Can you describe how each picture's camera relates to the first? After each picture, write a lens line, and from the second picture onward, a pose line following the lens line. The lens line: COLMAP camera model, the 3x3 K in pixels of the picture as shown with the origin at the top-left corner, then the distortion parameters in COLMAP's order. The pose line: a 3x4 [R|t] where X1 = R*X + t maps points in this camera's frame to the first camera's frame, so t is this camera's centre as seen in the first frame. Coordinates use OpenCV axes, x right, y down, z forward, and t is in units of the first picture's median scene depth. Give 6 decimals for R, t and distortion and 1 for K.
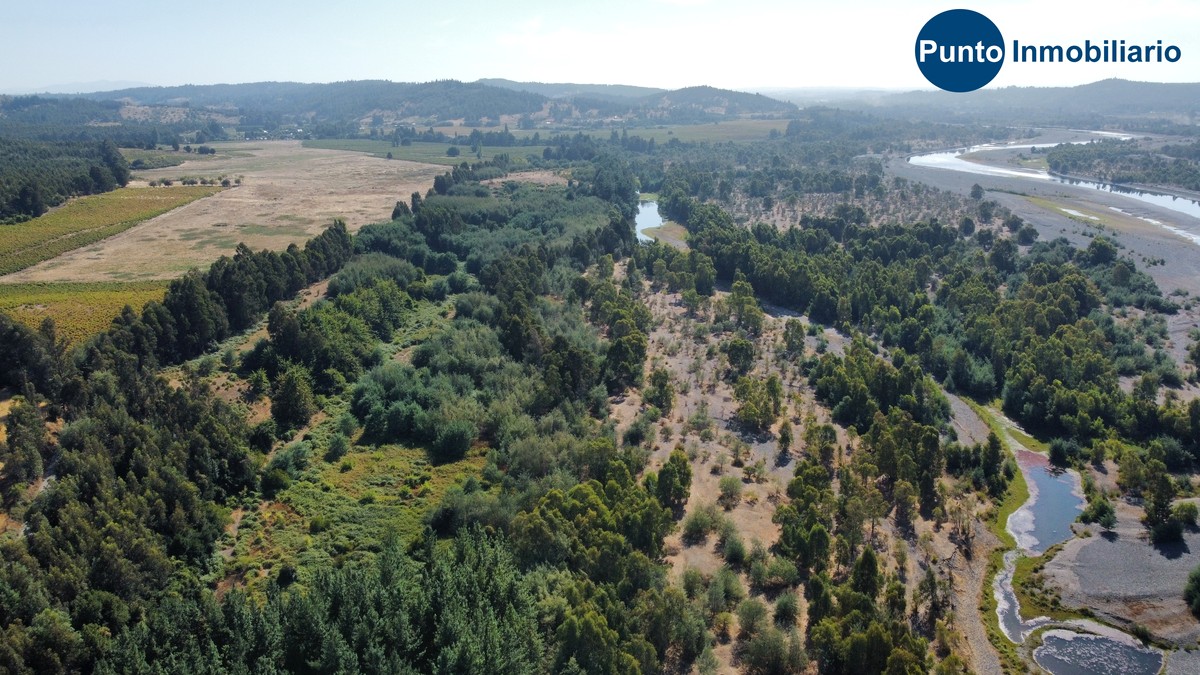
lens RADIAL K [[906.9, 0, 595.8], [0, 906.9, 335.9], [0, 0, 1]] dist [-0.002196, -0.004009]
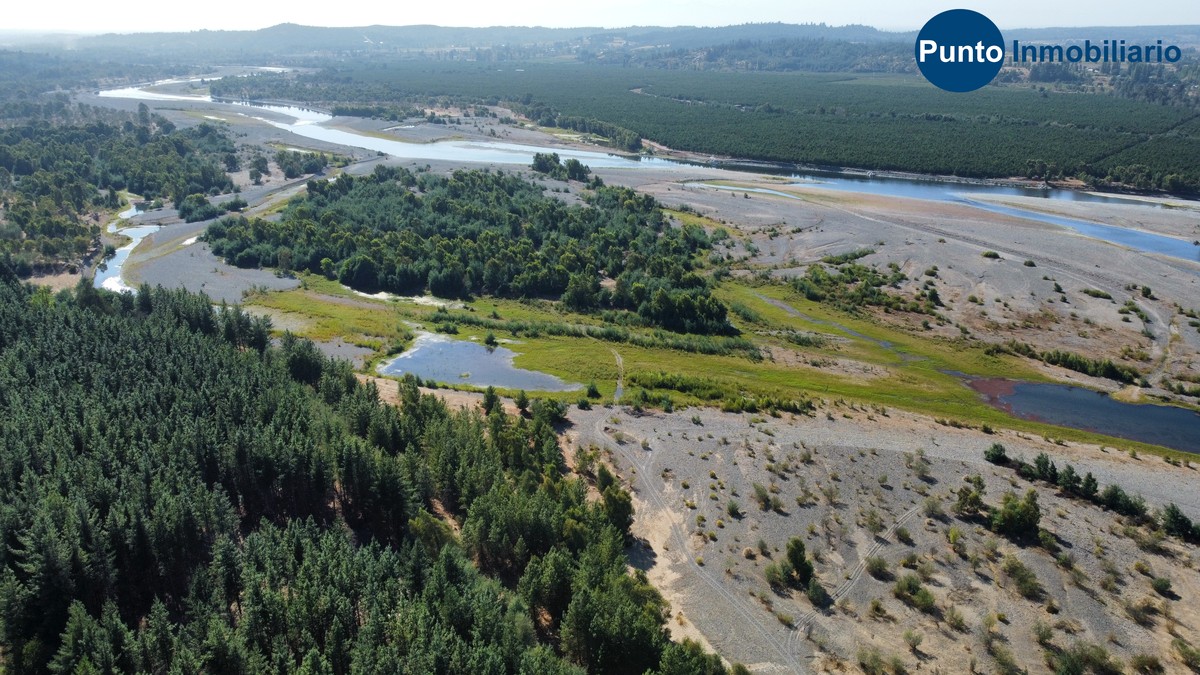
lens RADIAL K [[907.2, 0, 589.8], [0, 907.2, 336.7], [0, 0, 1]] dist [0.005661, 0.000493]
pose [[0.706956, -0.224260, 0.670761, -0.086613], [0.185476, 0.973991, 0.130156, 0.108503], [-0.682504, 0.032395, 0.730164, -0.395005]]
